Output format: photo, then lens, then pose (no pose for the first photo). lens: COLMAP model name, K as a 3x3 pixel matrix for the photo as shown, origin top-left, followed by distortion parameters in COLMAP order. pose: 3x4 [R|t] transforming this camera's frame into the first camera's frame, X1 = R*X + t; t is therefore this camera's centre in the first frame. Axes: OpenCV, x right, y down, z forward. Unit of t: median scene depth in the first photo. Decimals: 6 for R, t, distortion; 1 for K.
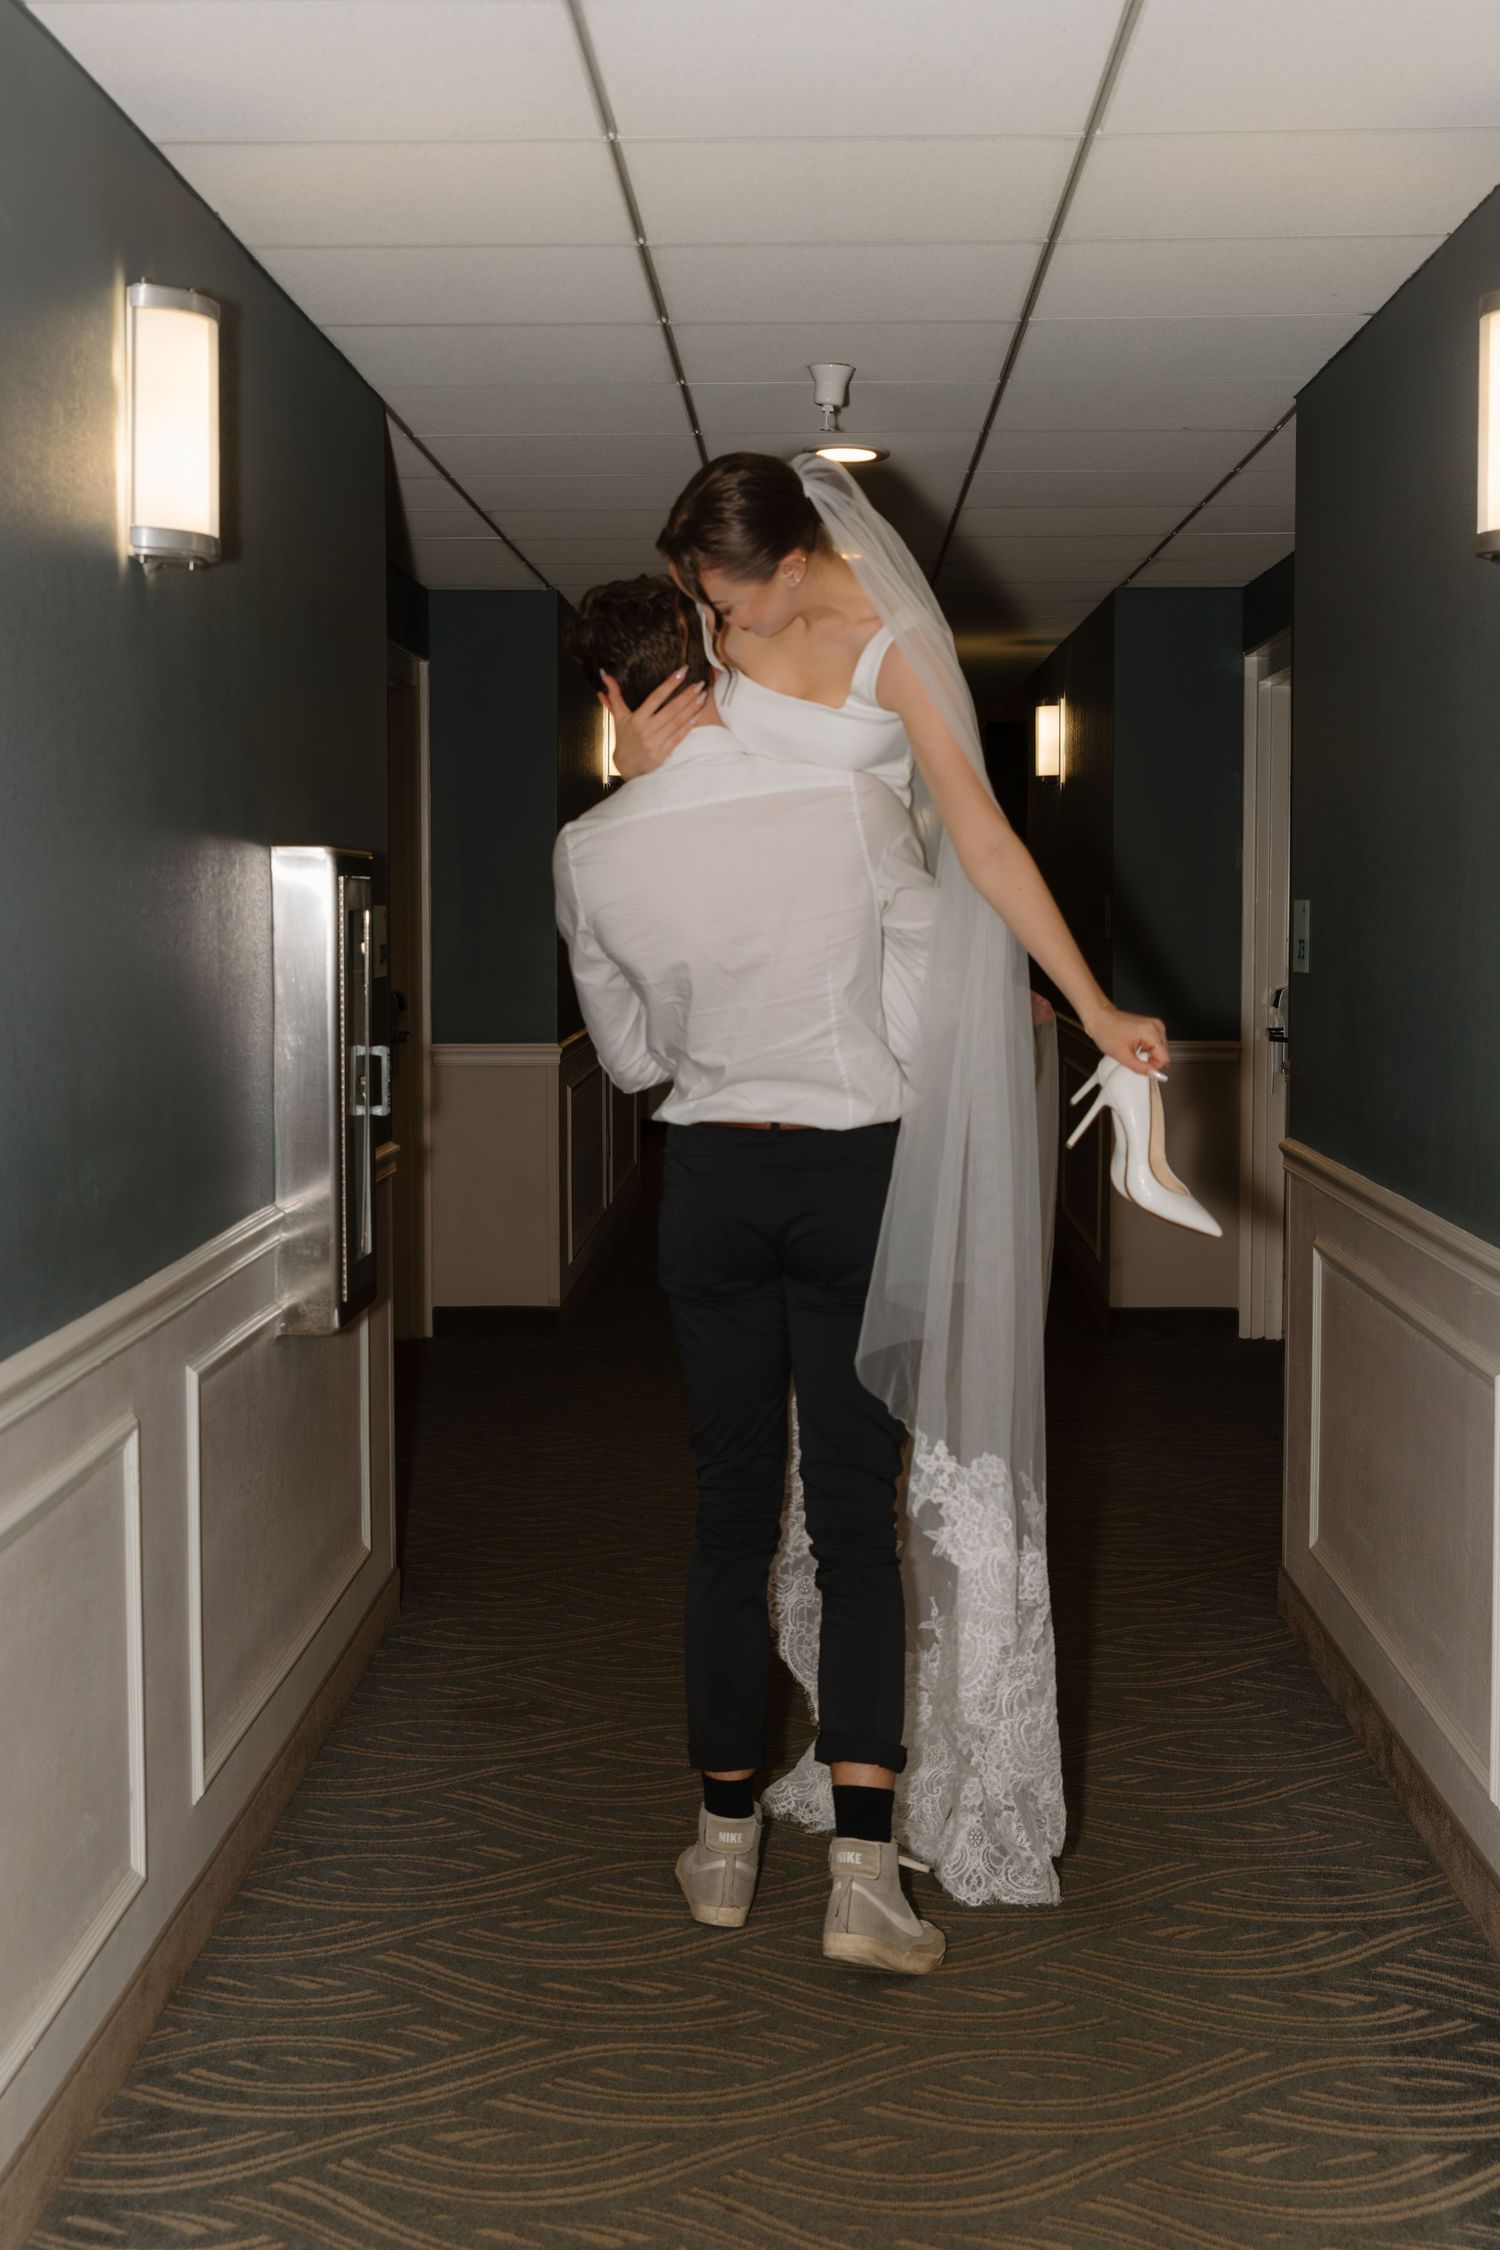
lens RADIAL K [[2940.4, 0, 750.0], [0, 2940.4, 1125.0], [0, 0, 1]] dist [0.001059, 0.010996]
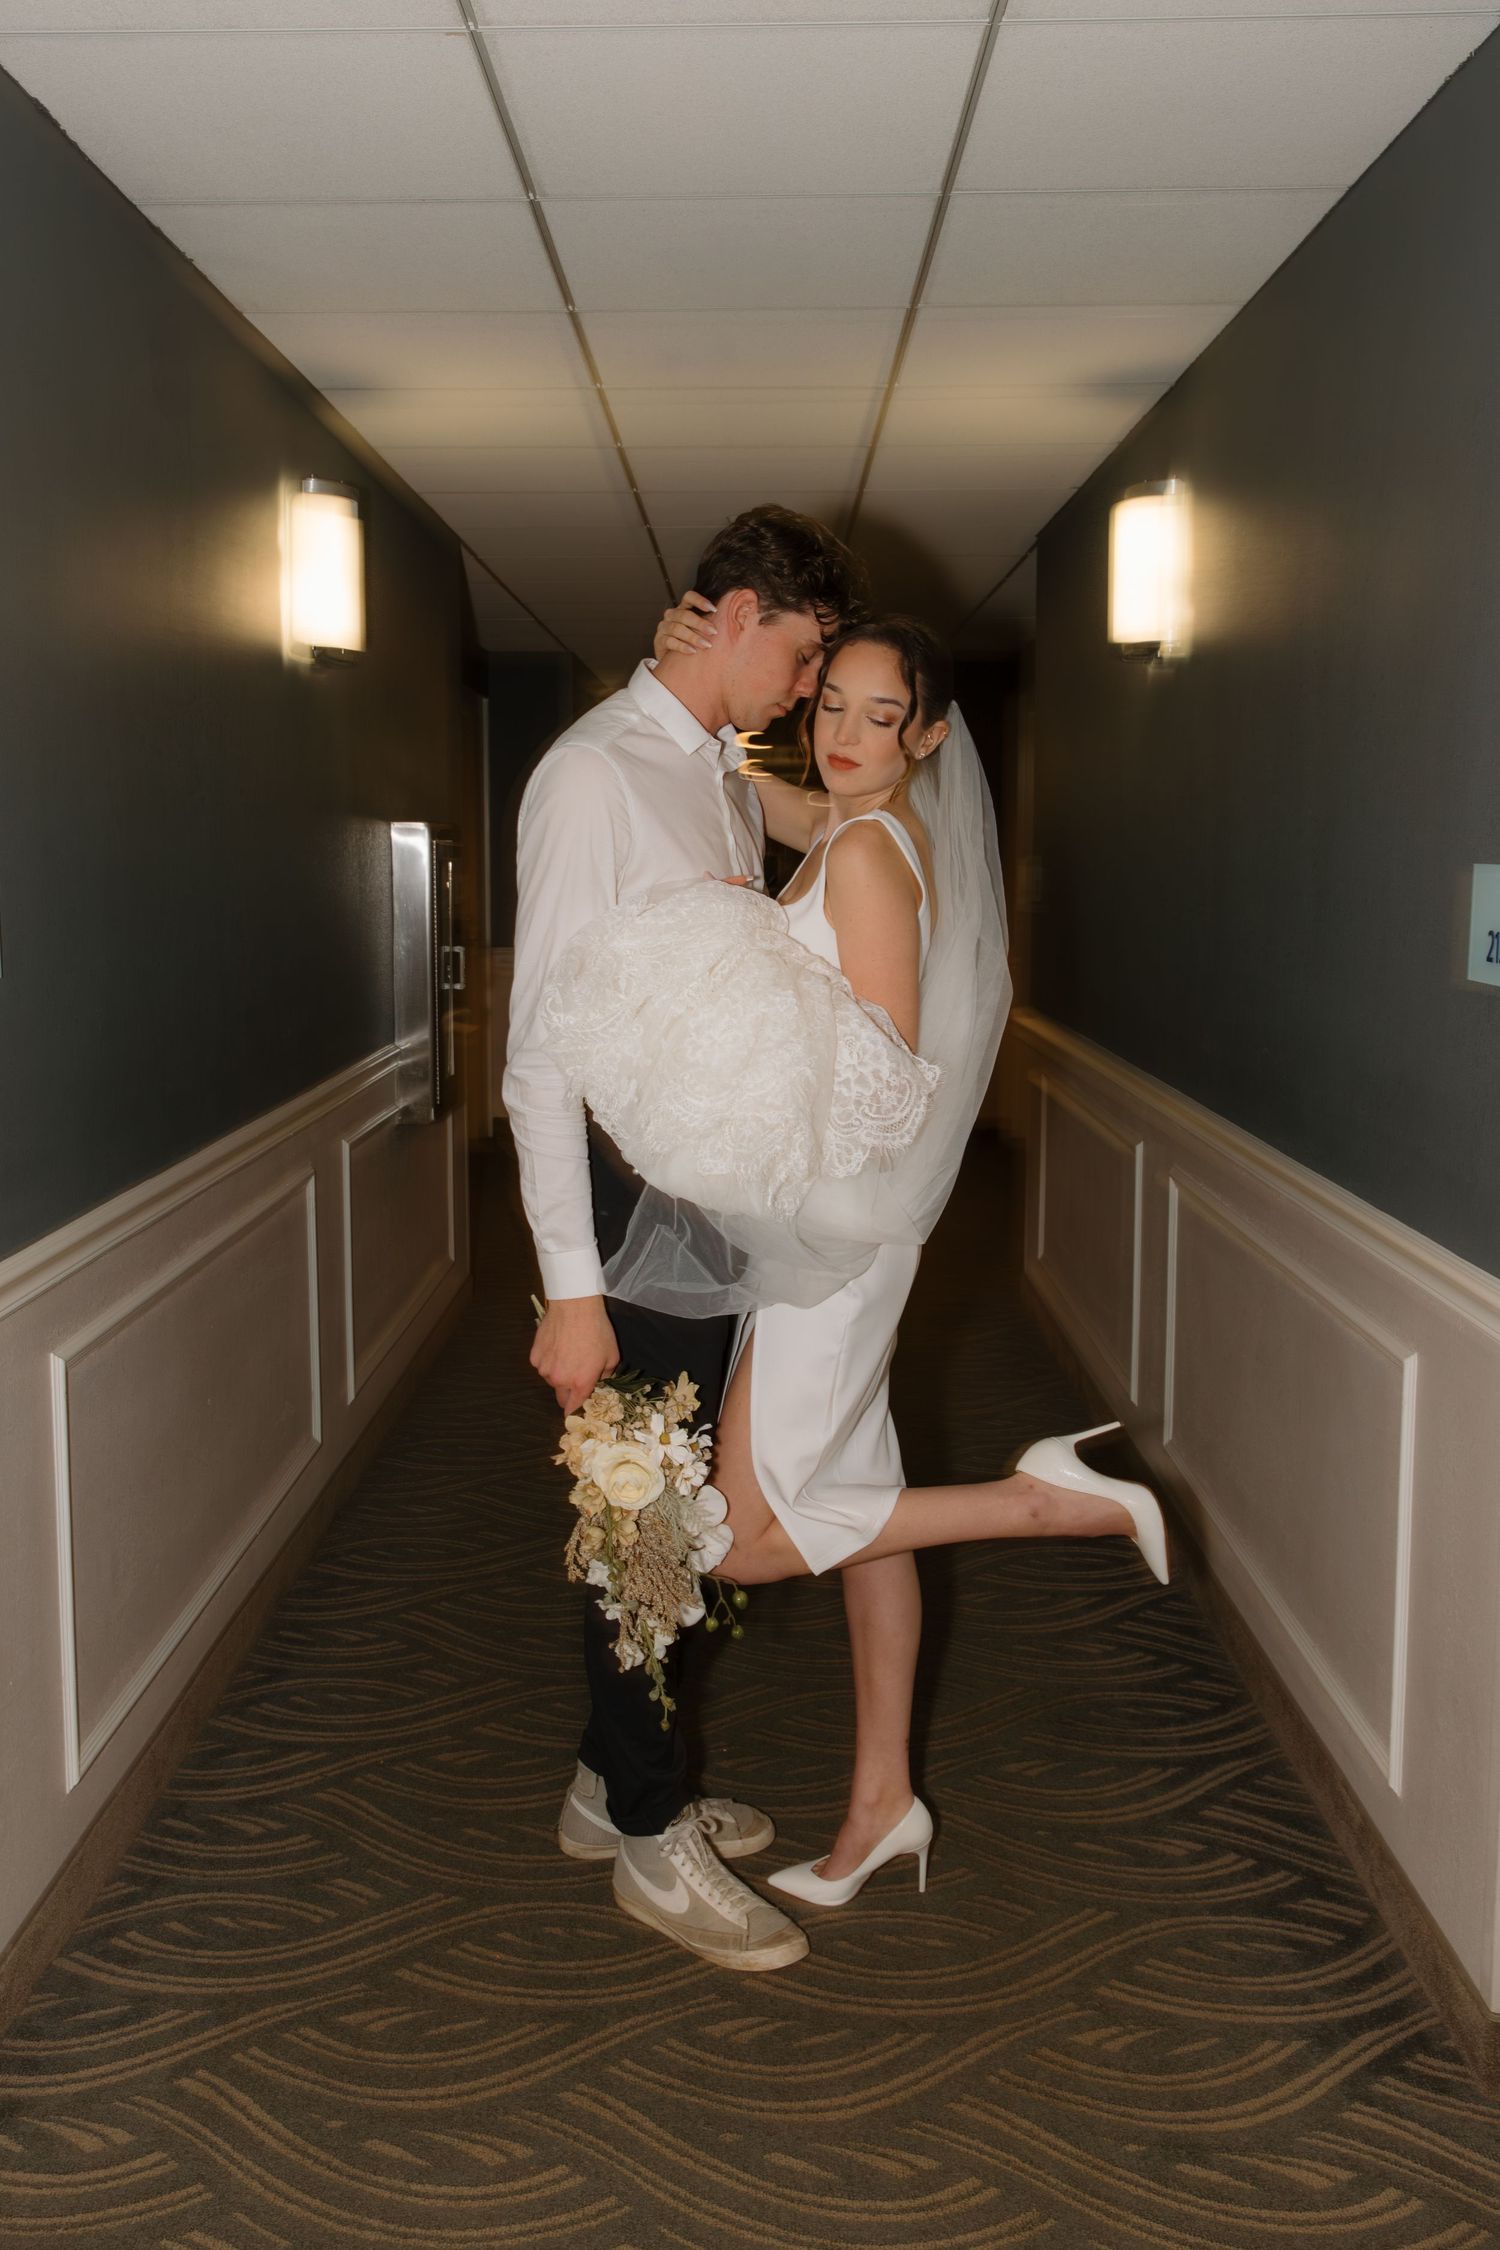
lens RADIAL K [[1974.4, 0, 729.9], [0, 1974.4, 1087.6], [0, 0, 1]] dist [0.006217, 0.001694]
pose [[0.999932, -0.000195, 0.011648, 0.012781], [-0.000288, 0.999142, 0.041406, 0.007308], [-0.011646, -0.041406, 0.999075, -0.108983]]
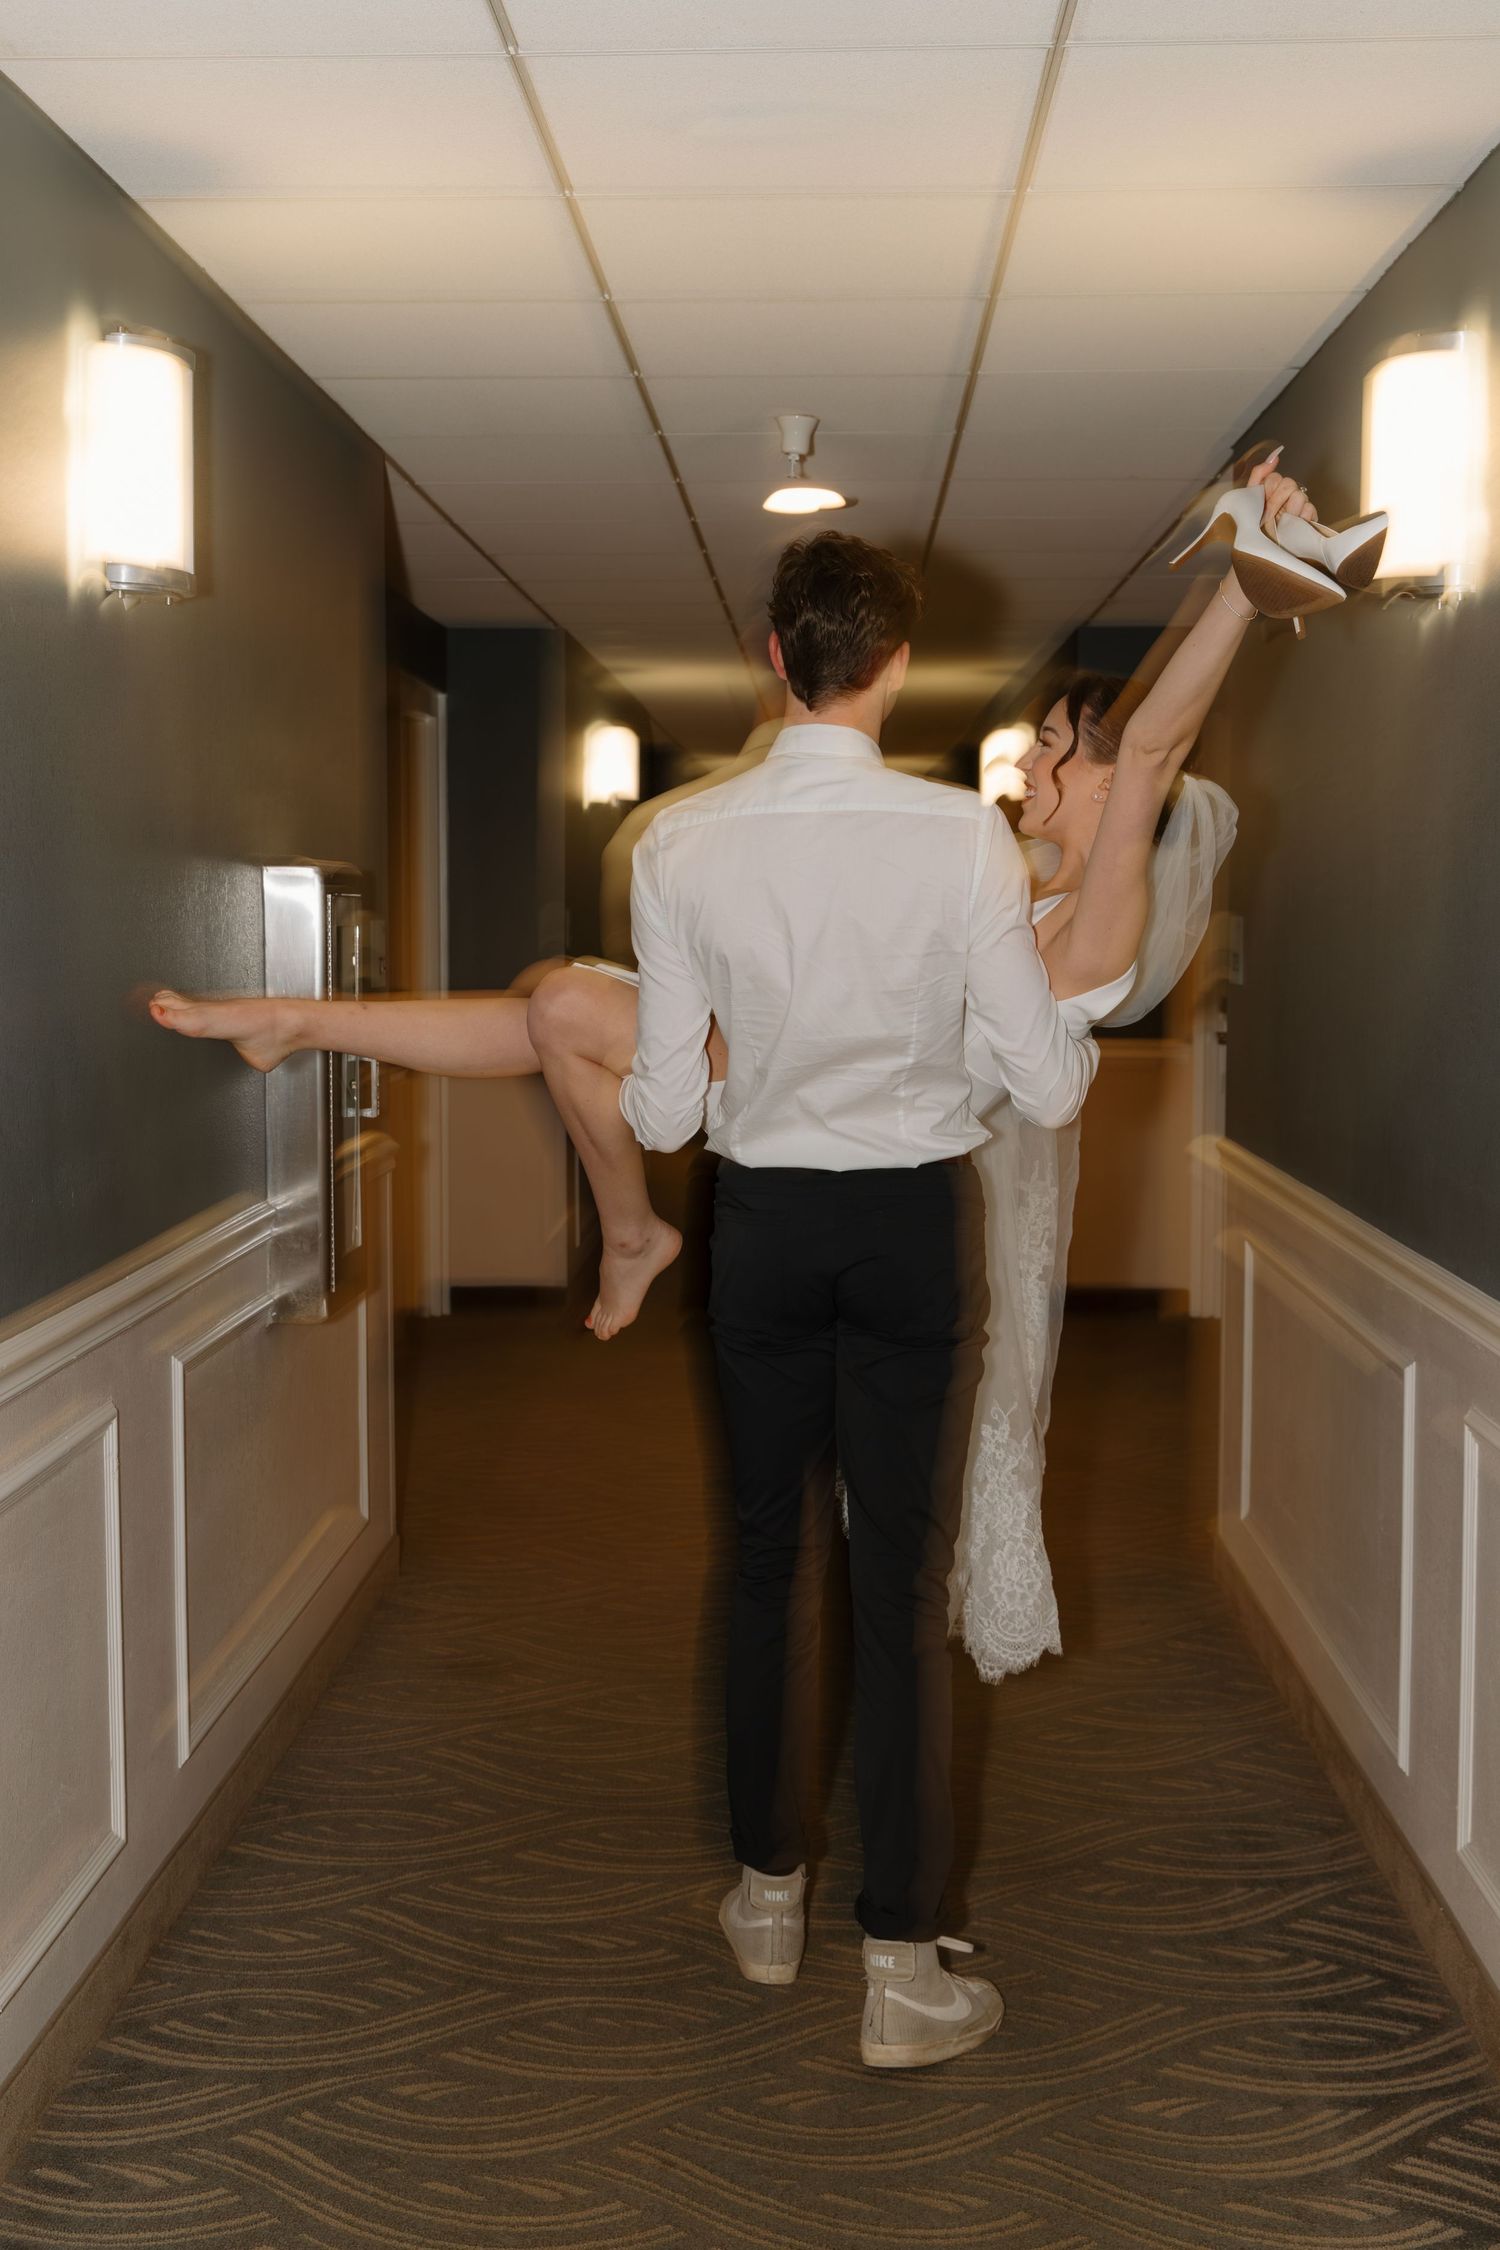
lens RADIAL K [[2656.8, 0, 755.8], [0, 2656.8, 1135.1], [0, 0, 1]] dist [-0.005713, 0.007366]
pose [[0.999994, 0.001453, -0.003199, 0.023098], [-0.001428, 0.999969, 0.007713, -0.005715], [0.003210, -0.007709, 0.999965, 0.043166]]
